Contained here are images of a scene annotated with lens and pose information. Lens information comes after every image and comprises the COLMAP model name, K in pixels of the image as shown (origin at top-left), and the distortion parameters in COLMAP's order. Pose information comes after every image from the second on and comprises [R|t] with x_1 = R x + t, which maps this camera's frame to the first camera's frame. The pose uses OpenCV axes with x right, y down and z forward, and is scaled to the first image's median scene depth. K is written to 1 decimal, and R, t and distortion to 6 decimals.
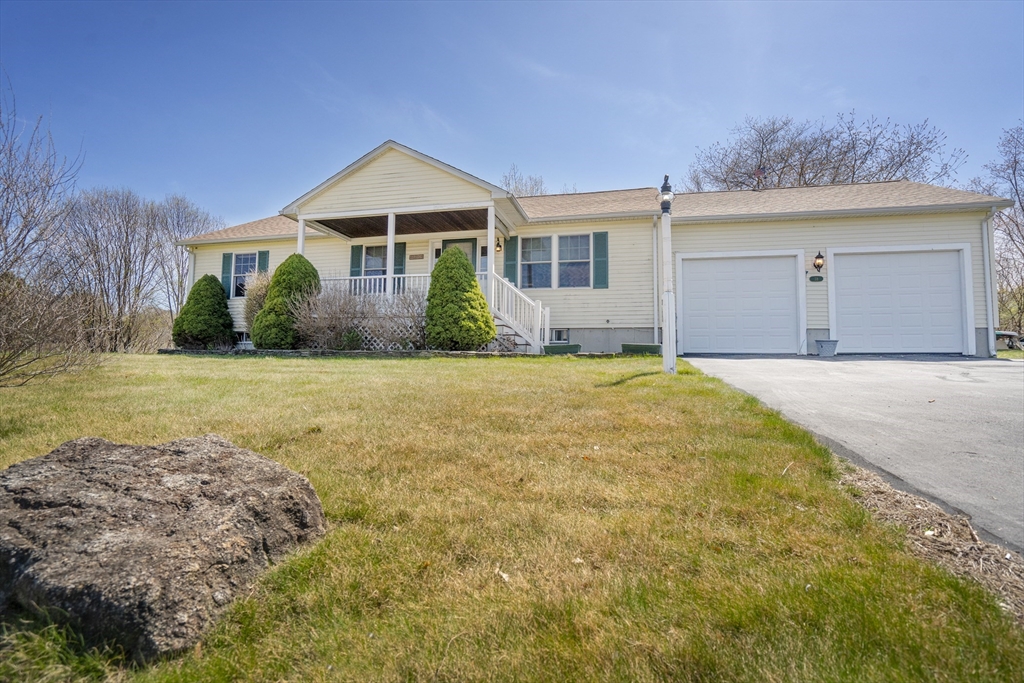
lens RADIAL K [[477.9, 0, 512.0], [0, 477.9, 341.5], [0, 0, 1]] dist [-0.038554, 0.000925]
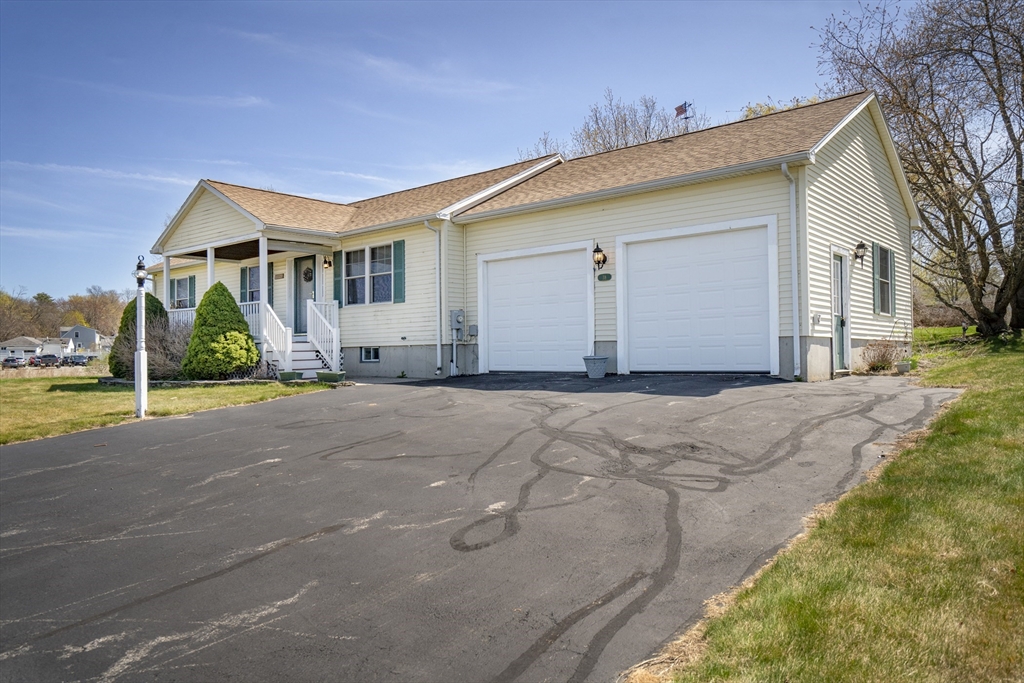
lens RADIAL K [[708.6, 0, 507.6], [0, 708.6, 339.8], [0, 0, 1]] dist [0.039132, 0.006489]
pose [[0.887546, -0.031976, -0.459608, 0.993834], [0.047377, 0.998634, 0.022013, -0.059855], [0.458277, -0.041313, 0.887849, -0.123656]]
